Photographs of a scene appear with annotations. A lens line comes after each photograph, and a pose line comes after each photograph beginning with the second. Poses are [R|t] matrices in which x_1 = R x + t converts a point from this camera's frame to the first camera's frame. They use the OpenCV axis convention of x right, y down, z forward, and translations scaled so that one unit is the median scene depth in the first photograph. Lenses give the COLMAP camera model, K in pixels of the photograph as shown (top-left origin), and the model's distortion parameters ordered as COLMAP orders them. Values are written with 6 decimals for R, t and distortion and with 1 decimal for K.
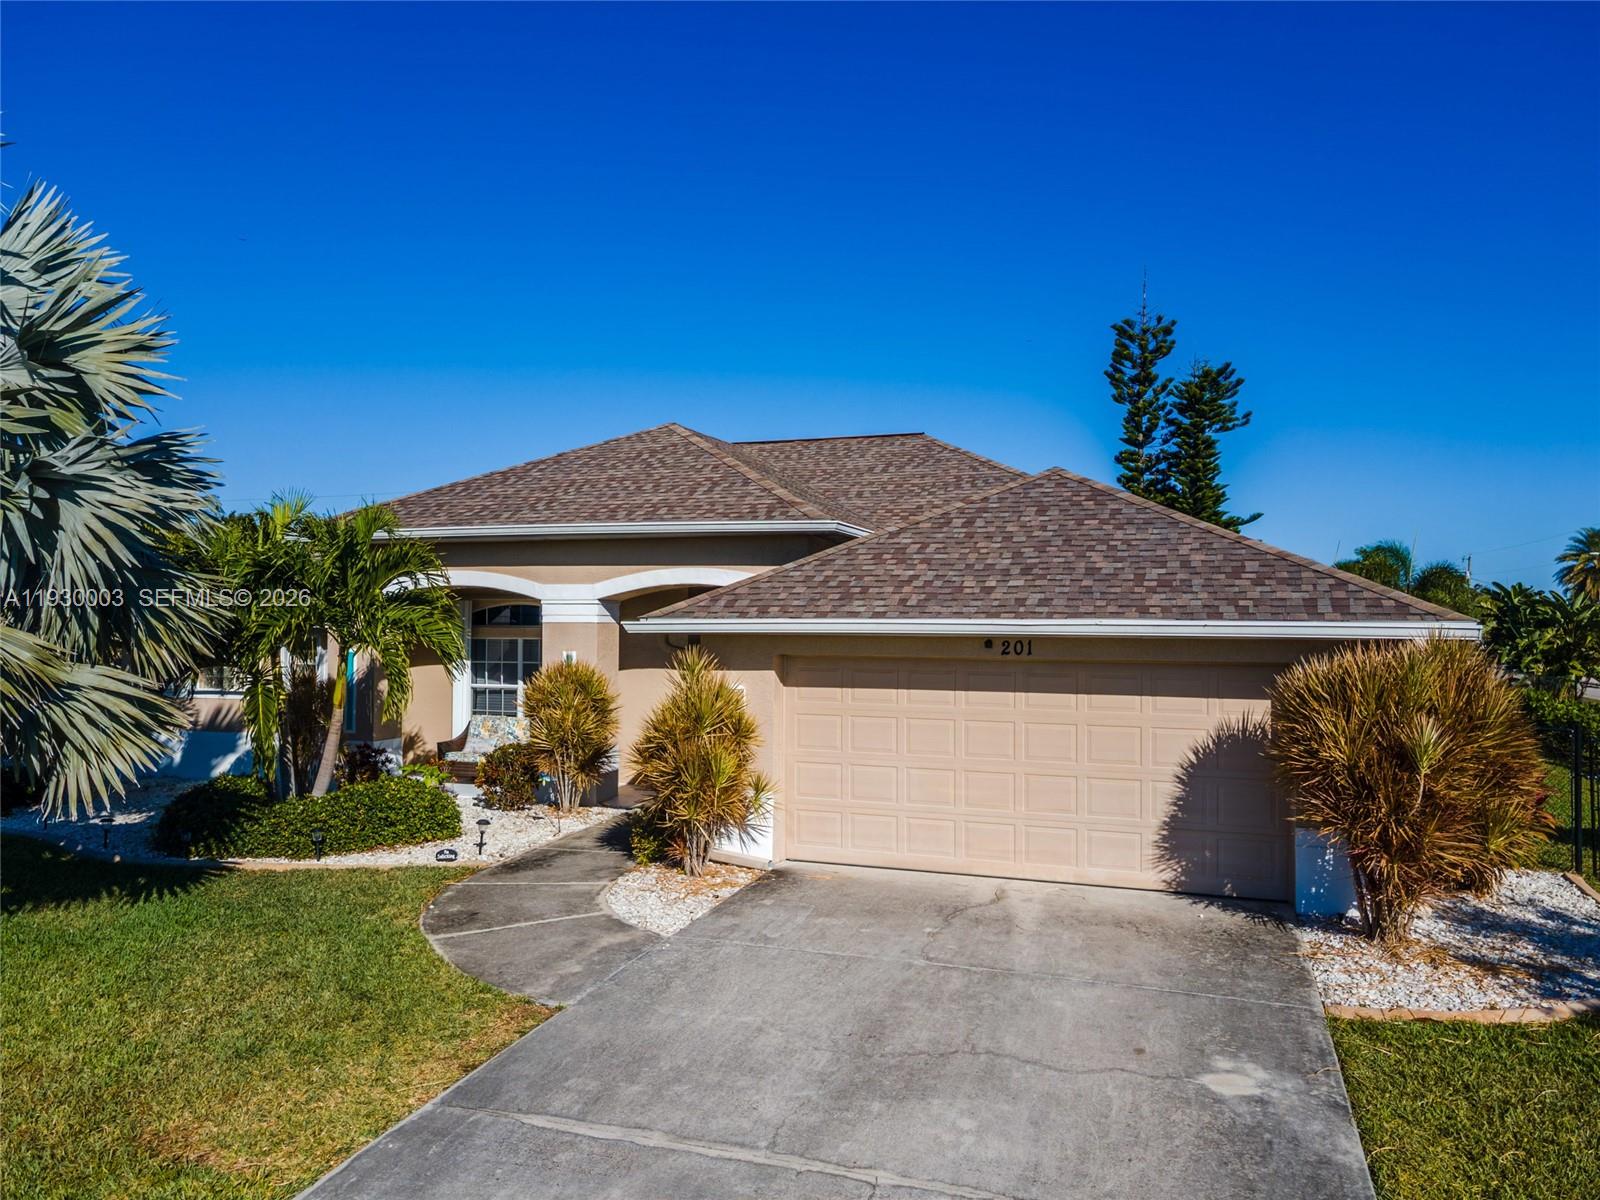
lens RADIAL K [[1171.4, 0, 789.2], [0, 1171.4, 601.1], [0, 0, 1]] dist [0.042393, 0.000714]
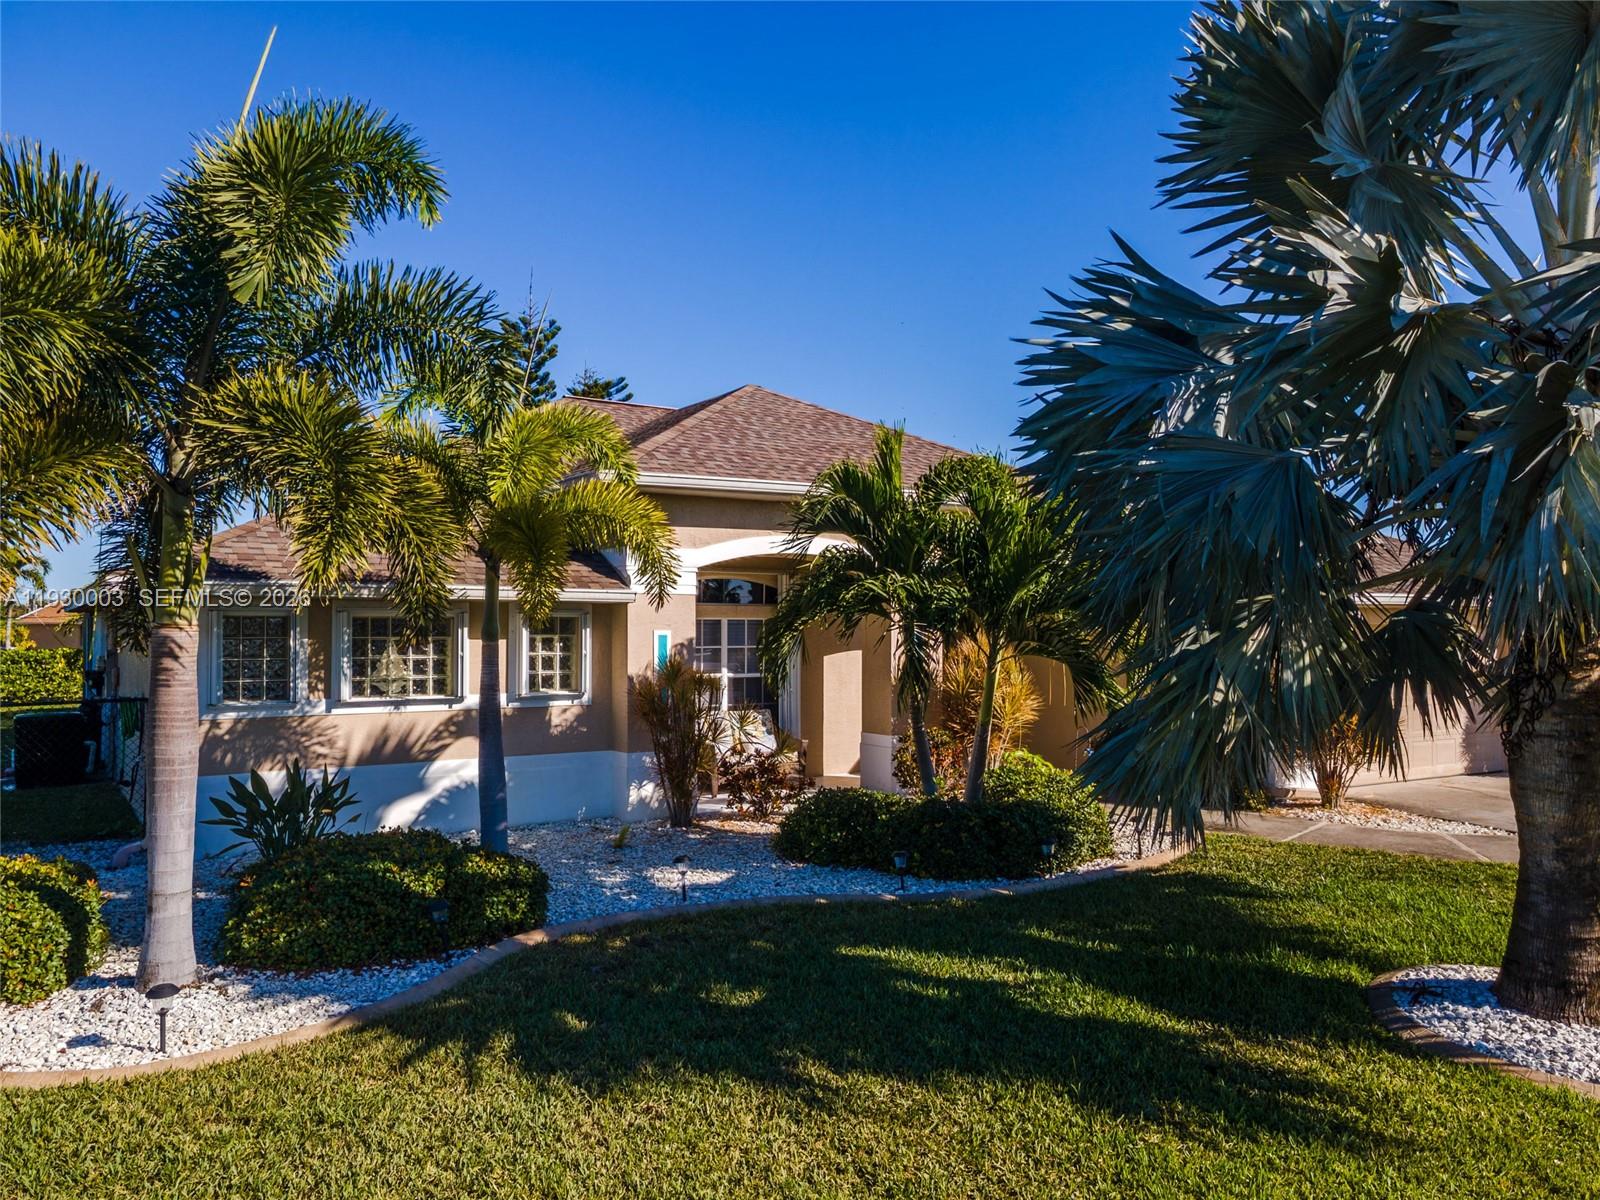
lens RADIAL K [[1164.0, 0, 788.8], [0, 1164.0, 604.5], [0, 0, 1]] dist [0.040611, 0.000960]
pose [[0.620559, 0.007868, 0.784120, -1.333893], [-0.013029, 0.999915, 0.000279, 0.030662], [-0.784052, -0.010390, 0.620609, 0.674282]]
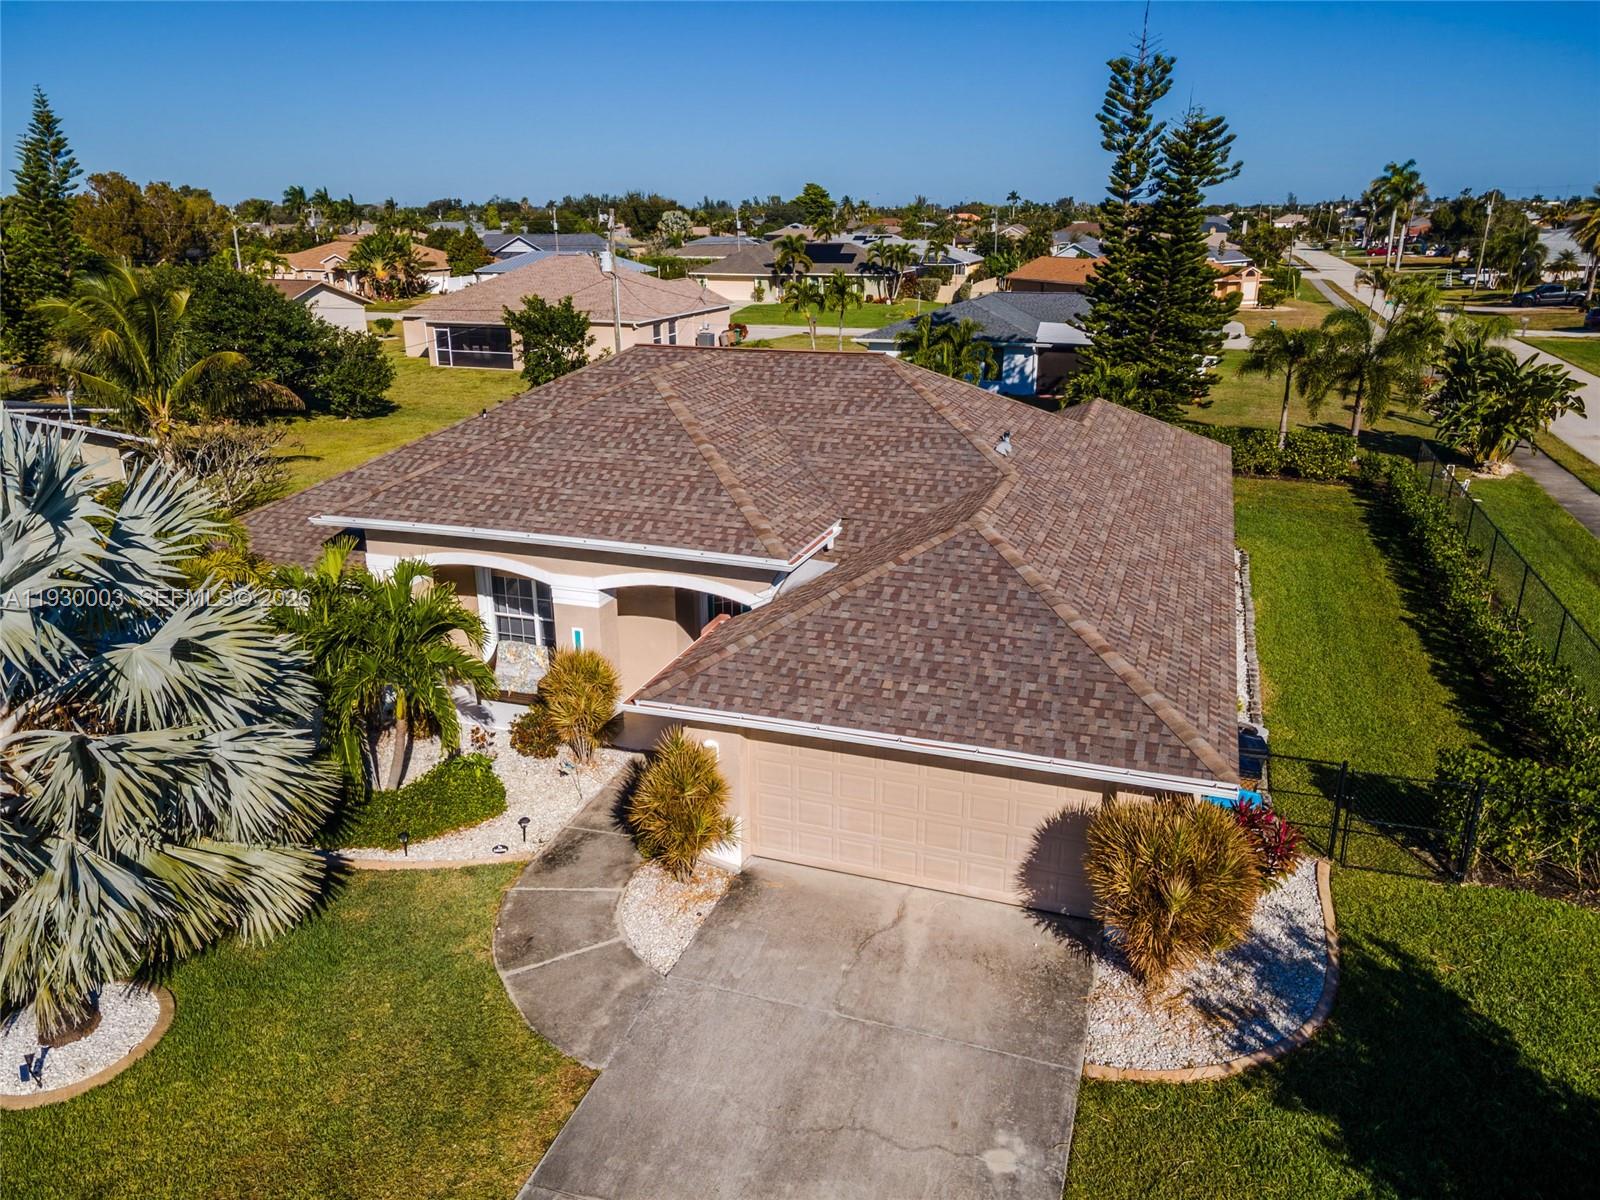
lens RADIAL K [[1171.4, 0, 789.2], [0, 1171.4, 601.1], [0, 0, 1]] dist [0.042393, 0.000714]
pose [[0.999958, -0.009003, -0.001810, 0.046687], [0.009097, 0.944354, 0.328806, -0.514667], [-0.001251, -0.328808, 0.944396, -0.187277]]
